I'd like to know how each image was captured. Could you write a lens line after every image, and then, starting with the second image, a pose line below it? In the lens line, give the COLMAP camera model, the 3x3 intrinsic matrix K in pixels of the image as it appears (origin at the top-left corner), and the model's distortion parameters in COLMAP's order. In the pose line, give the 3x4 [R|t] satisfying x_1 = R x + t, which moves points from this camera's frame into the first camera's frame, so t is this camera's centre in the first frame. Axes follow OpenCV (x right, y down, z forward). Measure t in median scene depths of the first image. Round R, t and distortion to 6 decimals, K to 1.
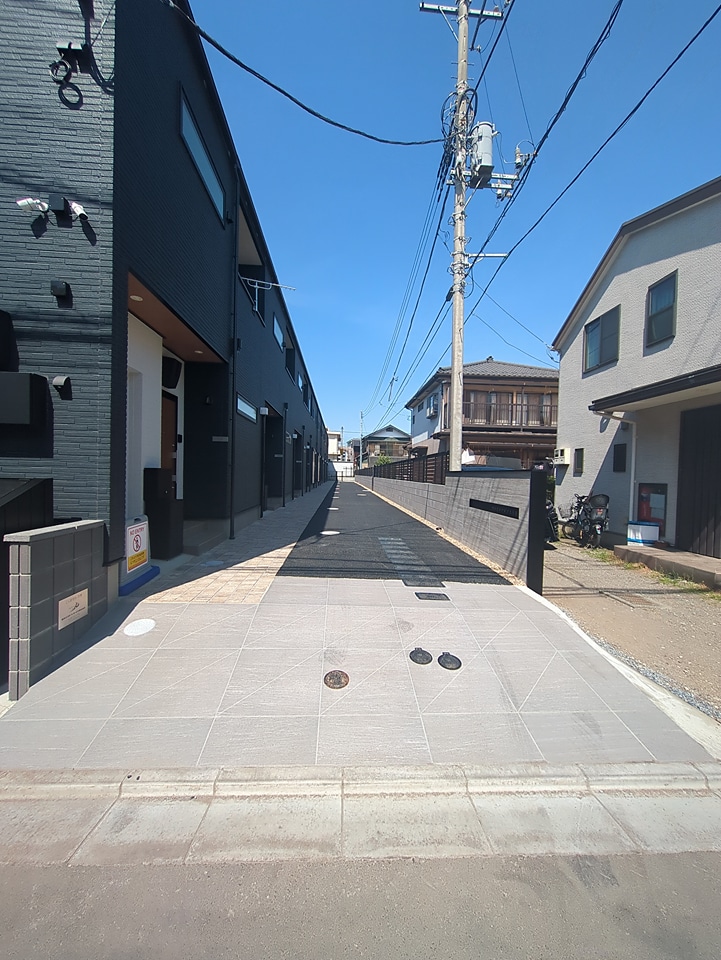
lens RADIAL K [[377.6, 0, 360.5], [0, 377.6, 480.0], [0, 0, 1]] dist [-0.002011, 0.000002]
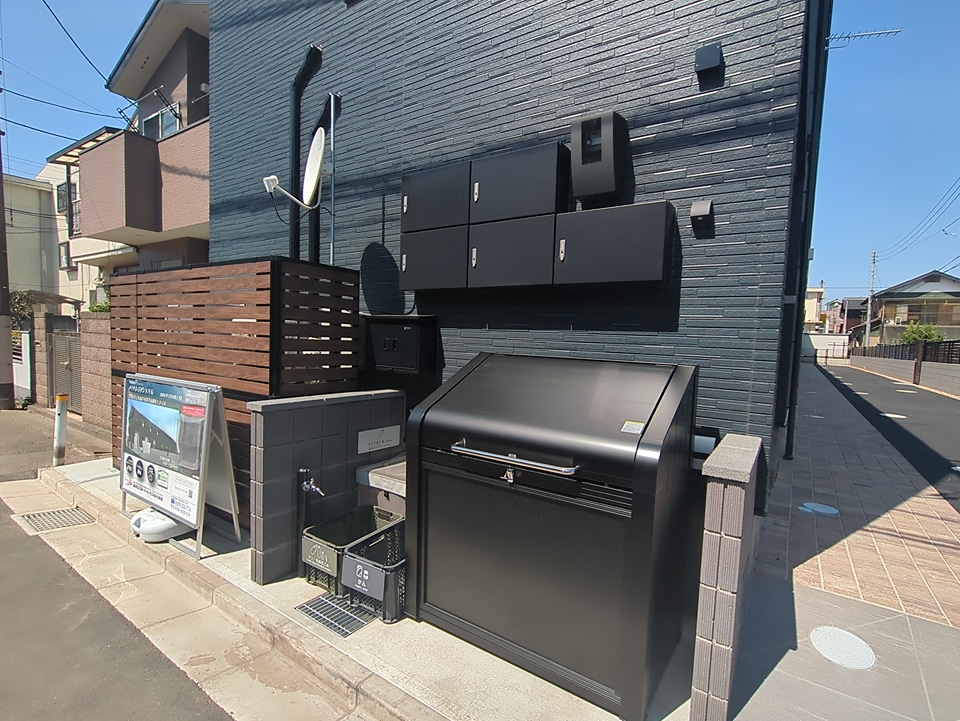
lens RADIAL K [[465.1, 0, 480.0], [0, 465.1, 360.5], [0, 0, 1]] dist [-0.000348, -0.000093]
pose [[0.799266, 0.032417, -0.600102, -0.607015], [-0.027600, 0.999471, 0.017230, -0.013910], [0.600343, 0.002791, 0.799738, 0.161338]]
